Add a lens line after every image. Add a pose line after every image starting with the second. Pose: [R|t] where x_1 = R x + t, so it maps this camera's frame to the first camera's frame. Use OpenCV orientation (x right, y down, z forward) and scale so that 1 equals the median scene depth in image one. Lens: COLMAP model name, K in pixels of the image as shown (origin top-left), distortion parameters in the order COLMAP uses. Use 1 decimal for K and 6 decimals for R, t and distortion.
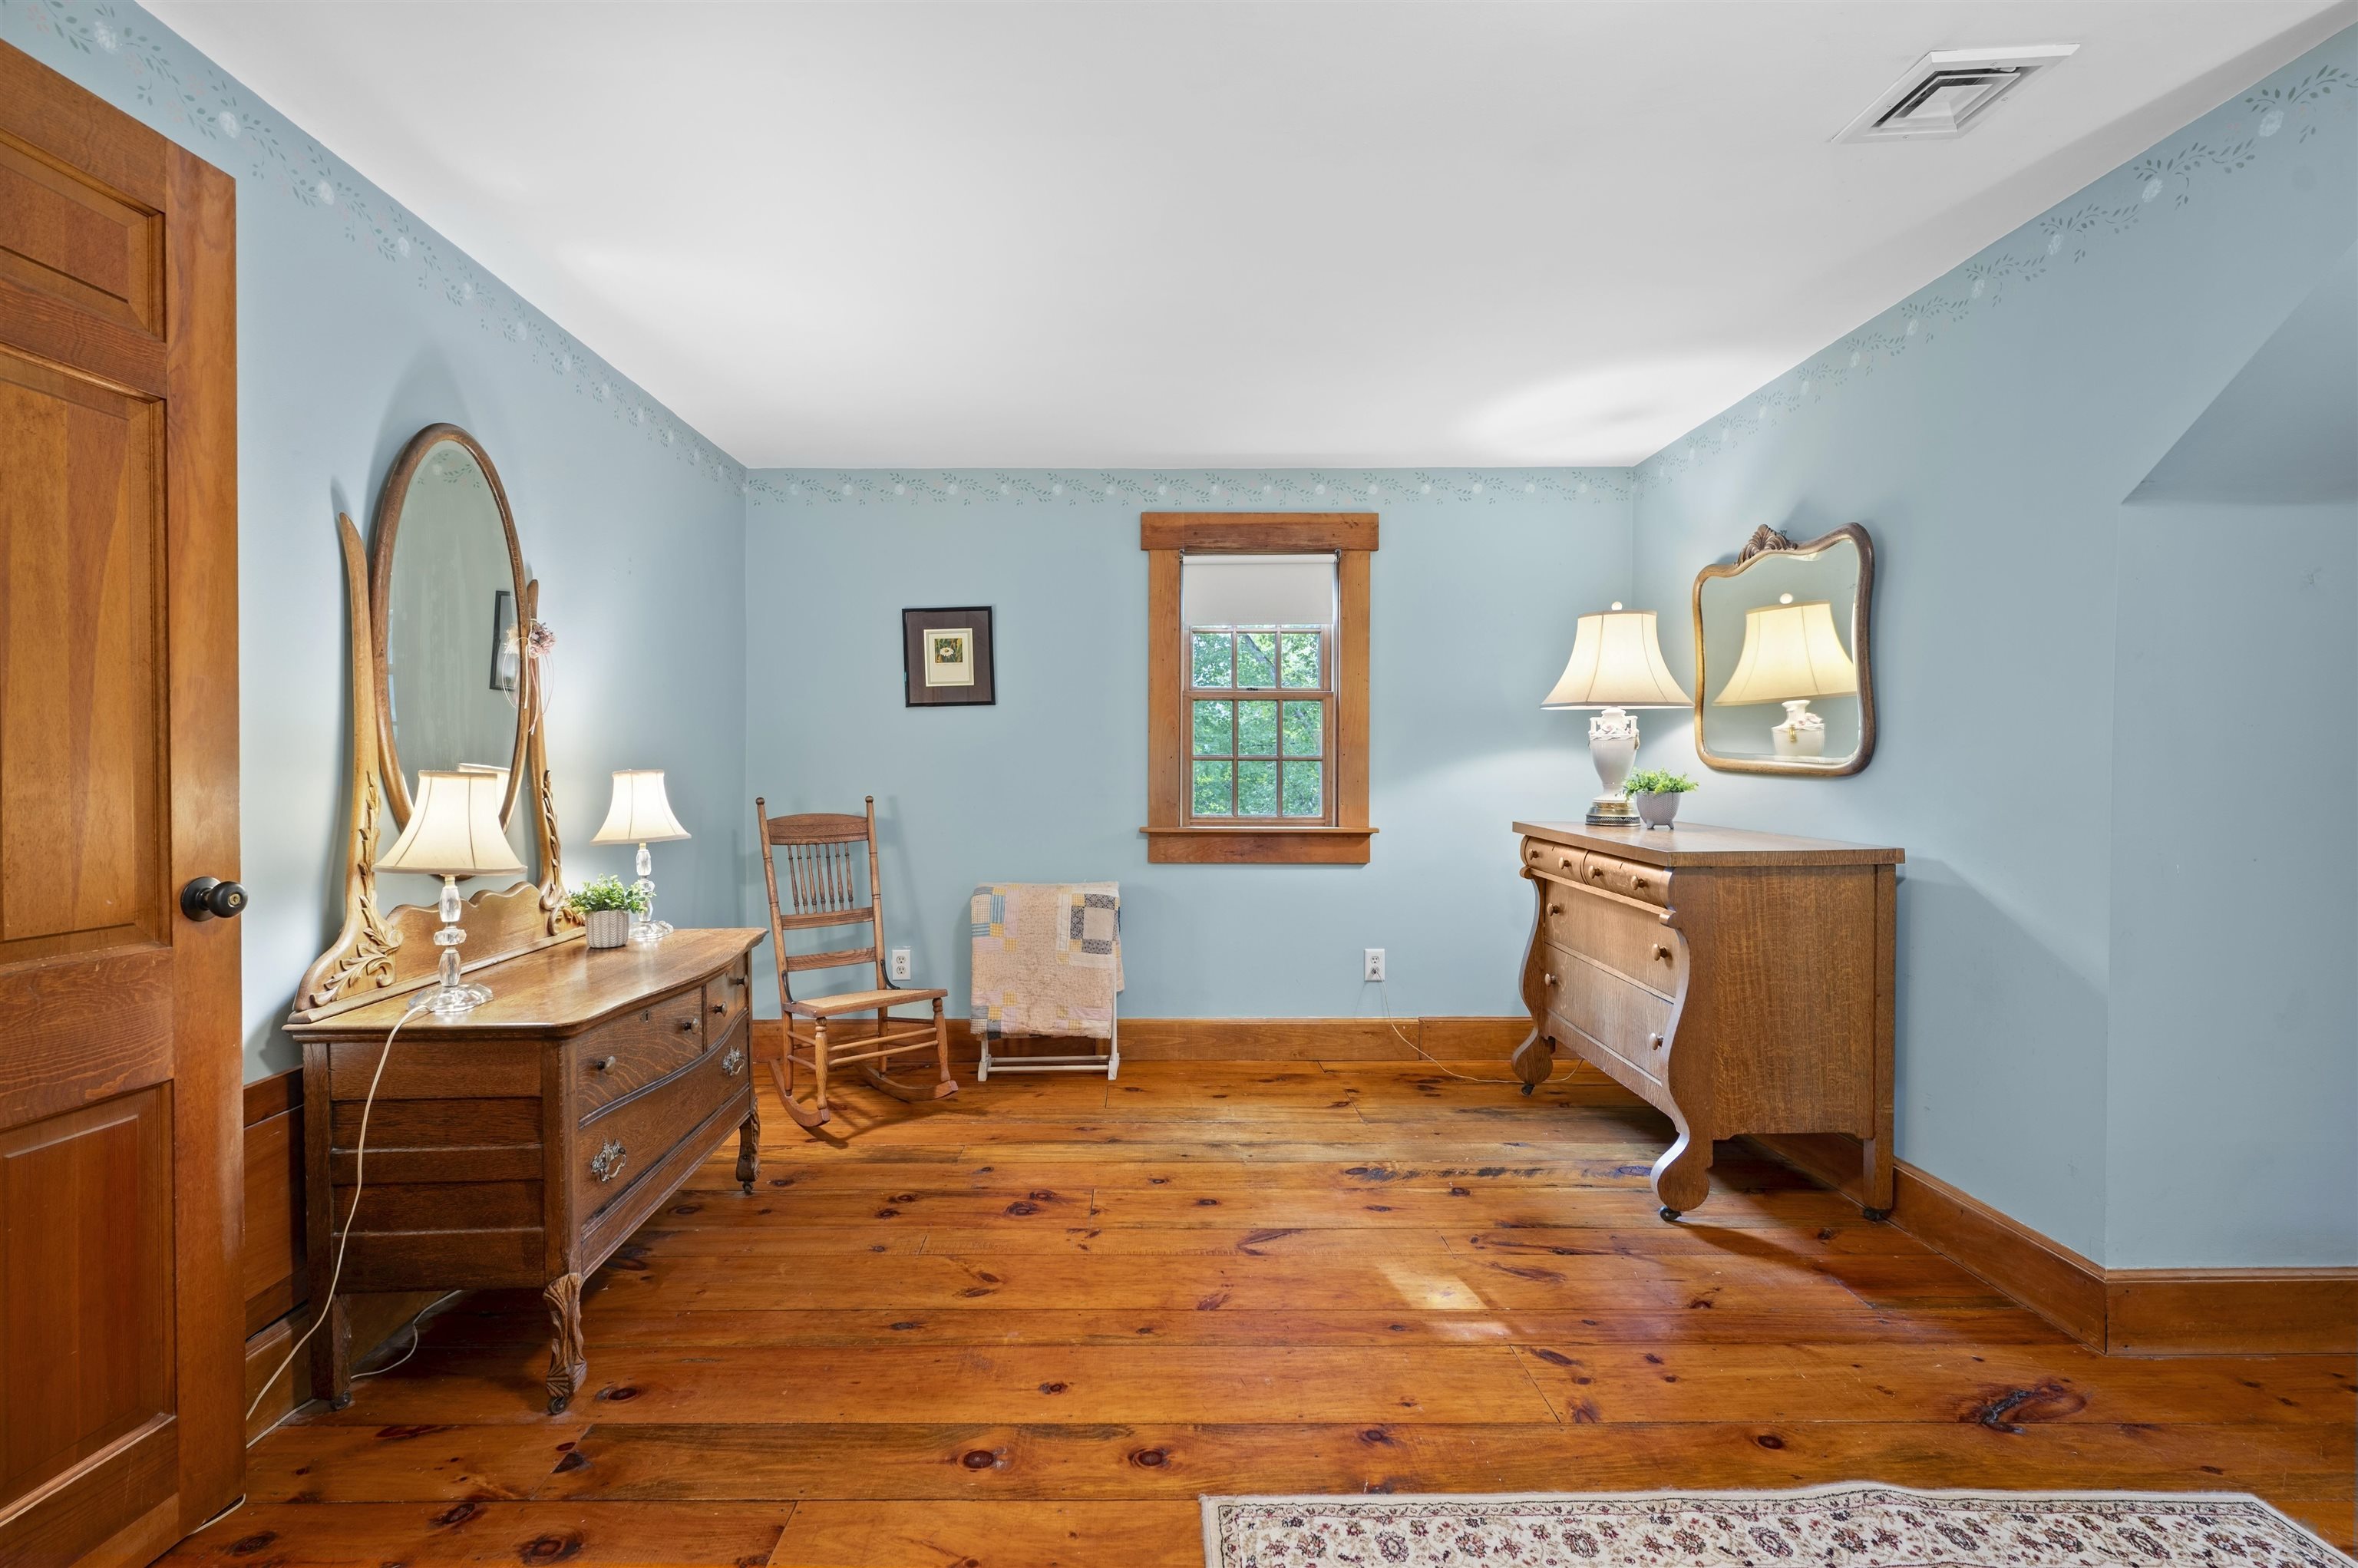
lens RADIAL K [[1044.2, 0, 1179.0], [0, 1044.2, 784.0], [0, 0, 1]] dist [-0.000157, -0.000189]
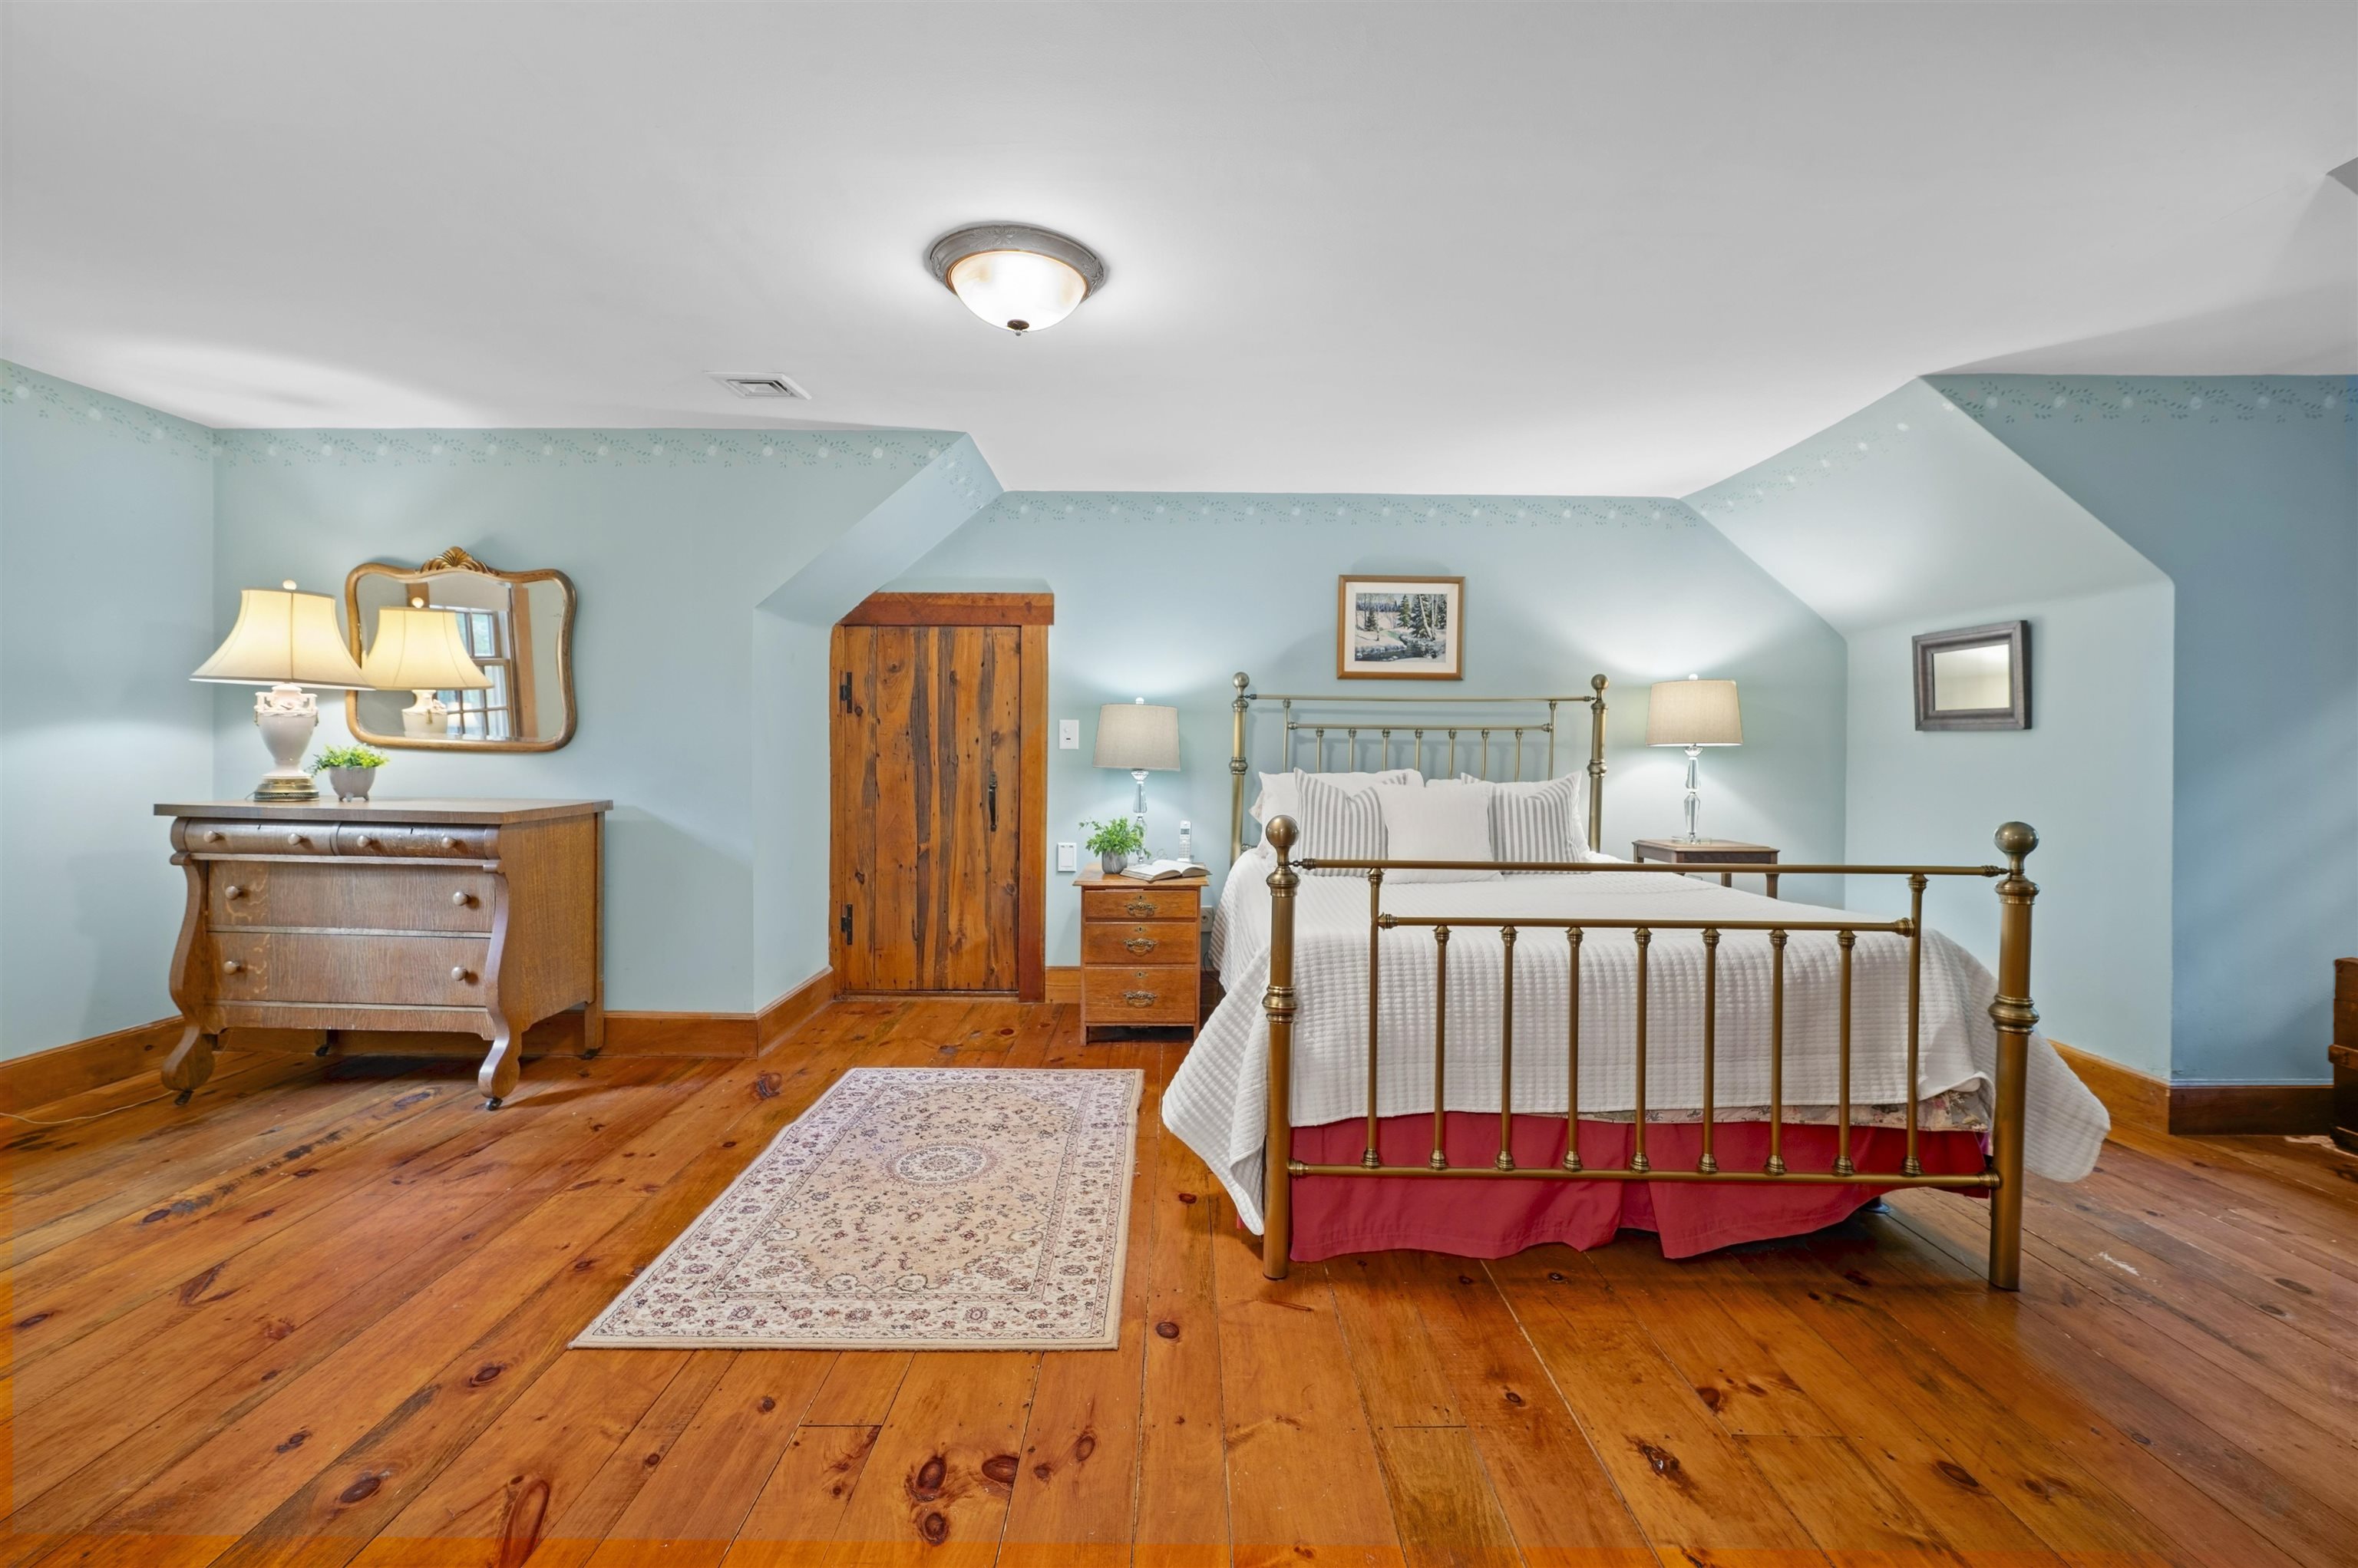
lens RADIAL K [[991.3, 0, 1185.2], [0, 991.3, 763.1], [0, 0, 1]] dist [-0.001850, -0.000040]
pose [[-0.010405, -0.008424, 0.999910, -0.716440], [0.009425, 0.999919, 0.008522, 0.003757], [-0.999901, 0.009512, -0.010325, 0.187043]]
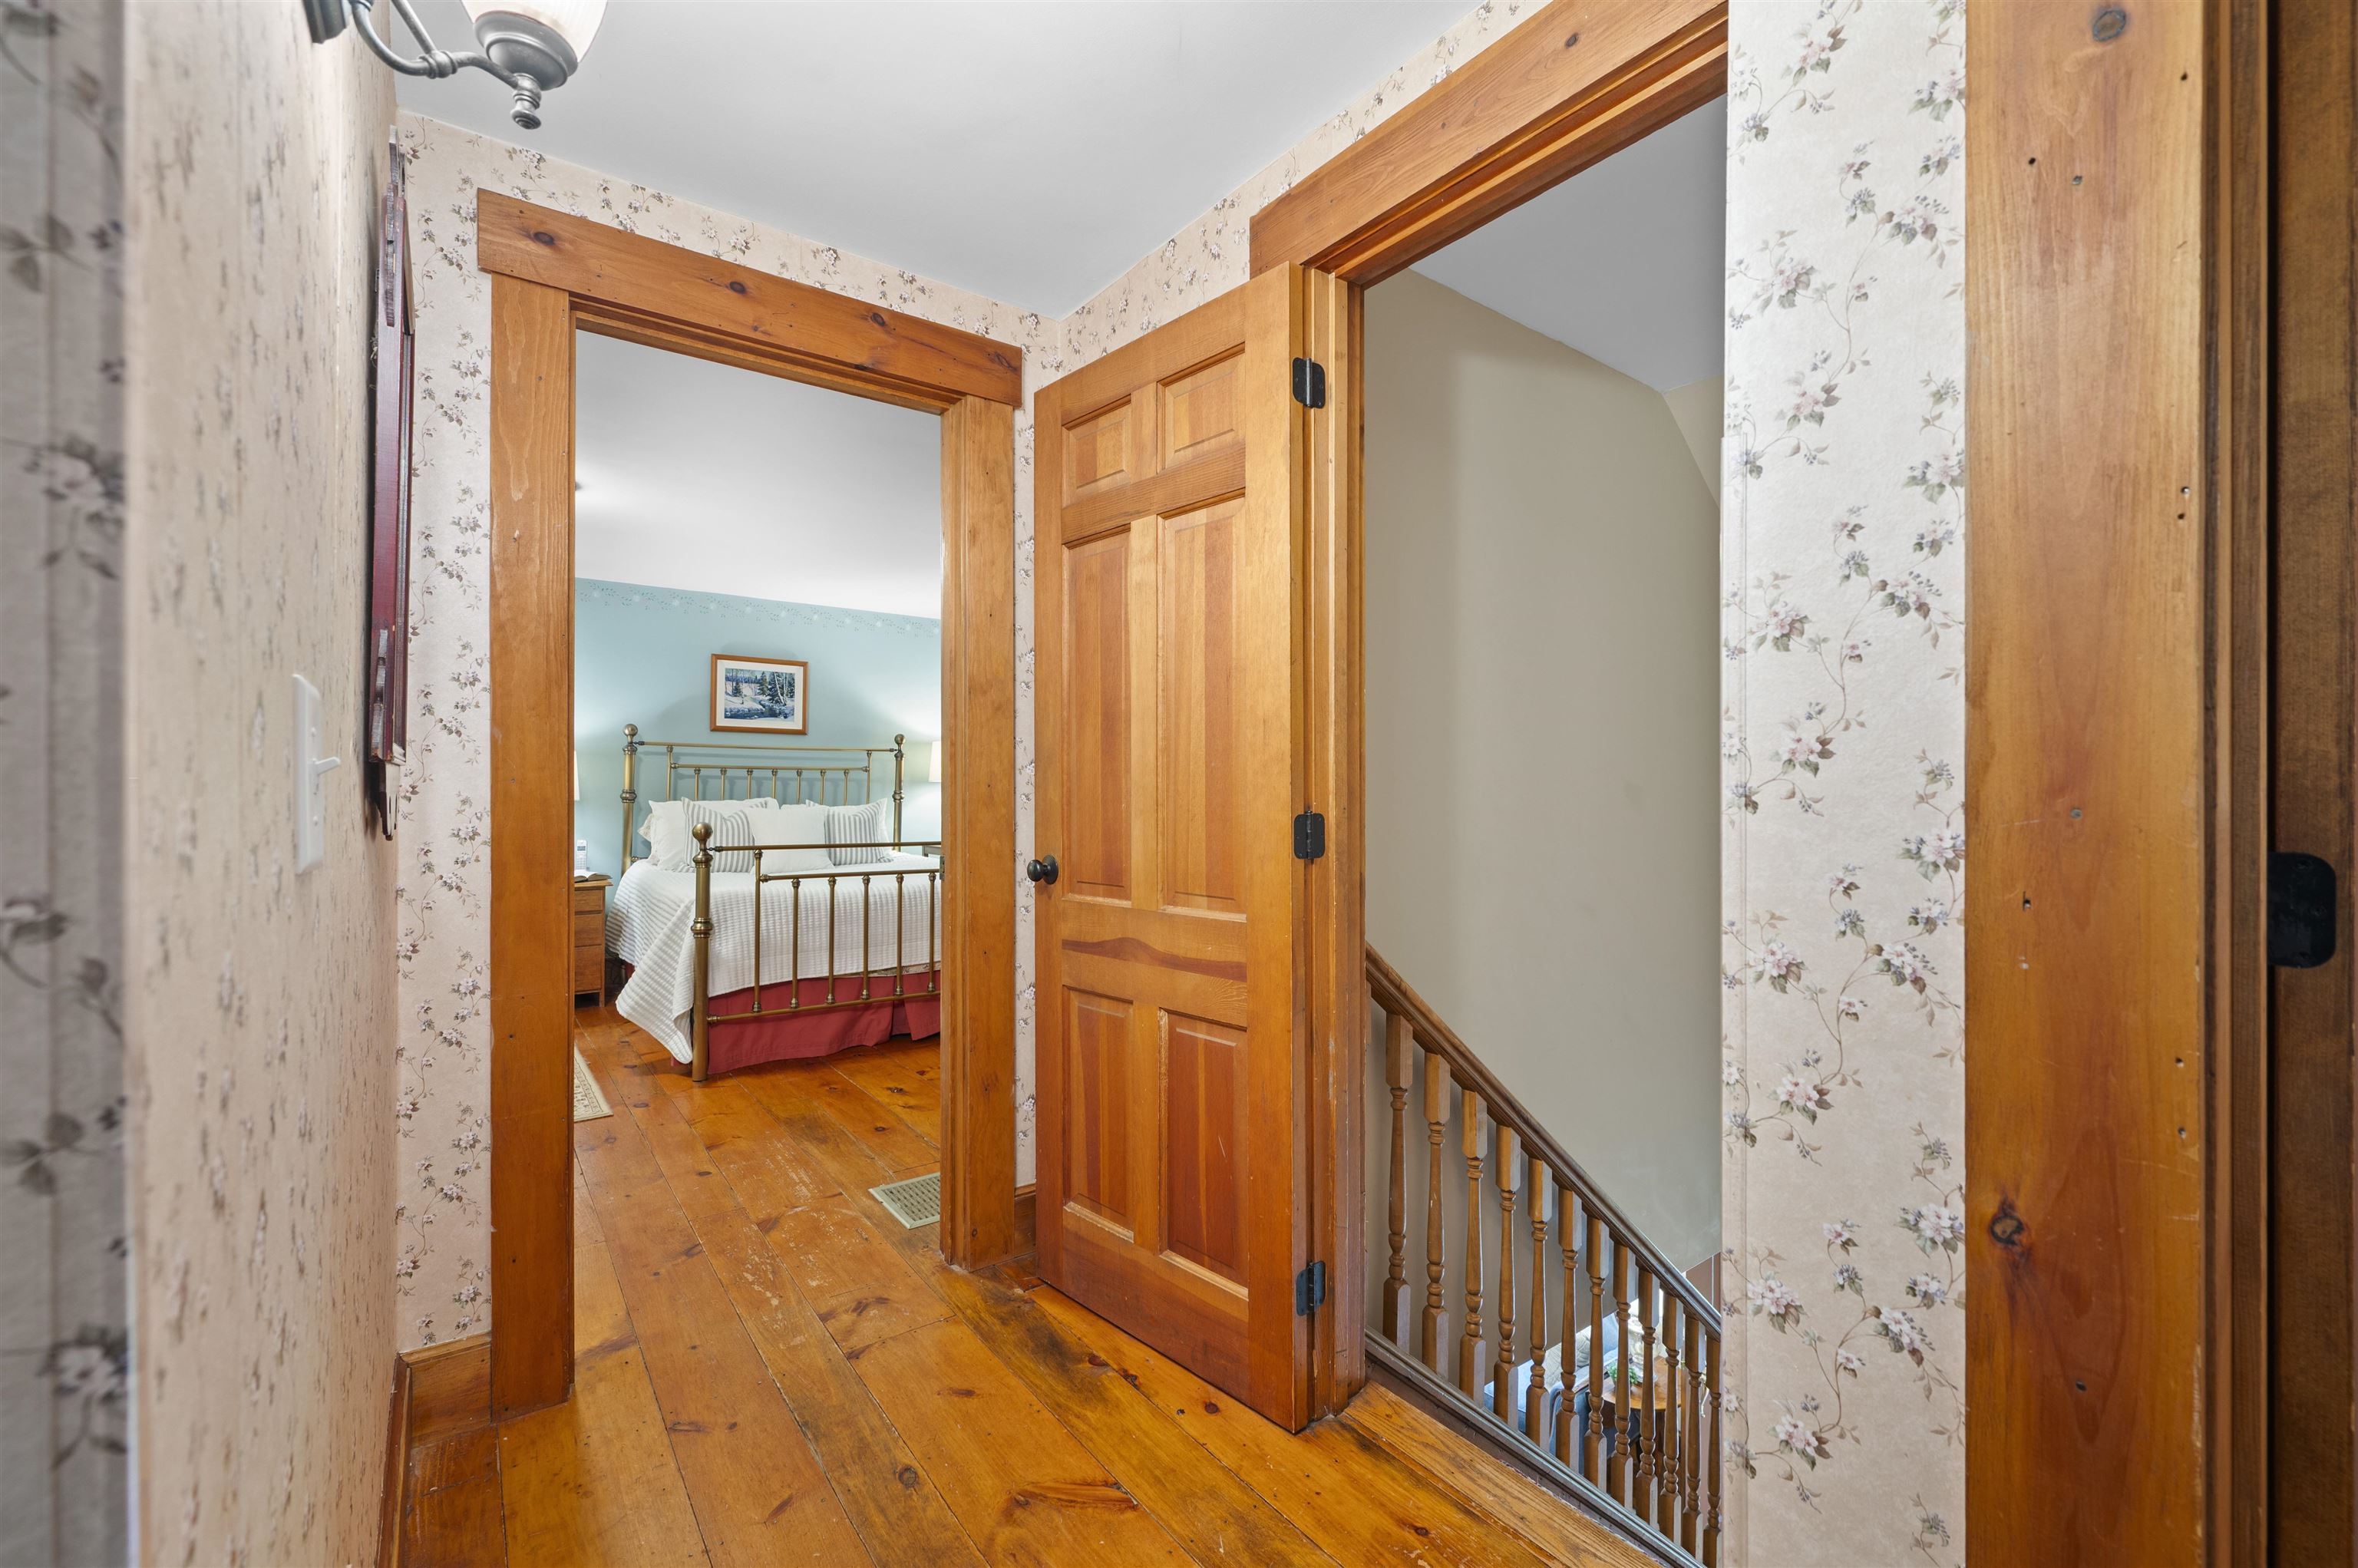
lens RADIAL K [[1005.9, 0, 1183.4], [0, 1005.9, 788.7], [0, 0, 1]] dist [0.001537, 0.000075]
pose [[-0.598421, -0.001516, 0.801180, -1.532327], [0.008202, 0.999934, 0.008019, -0.000619], [-0.801139, 0.011369, -0.598370, 0.424916]]
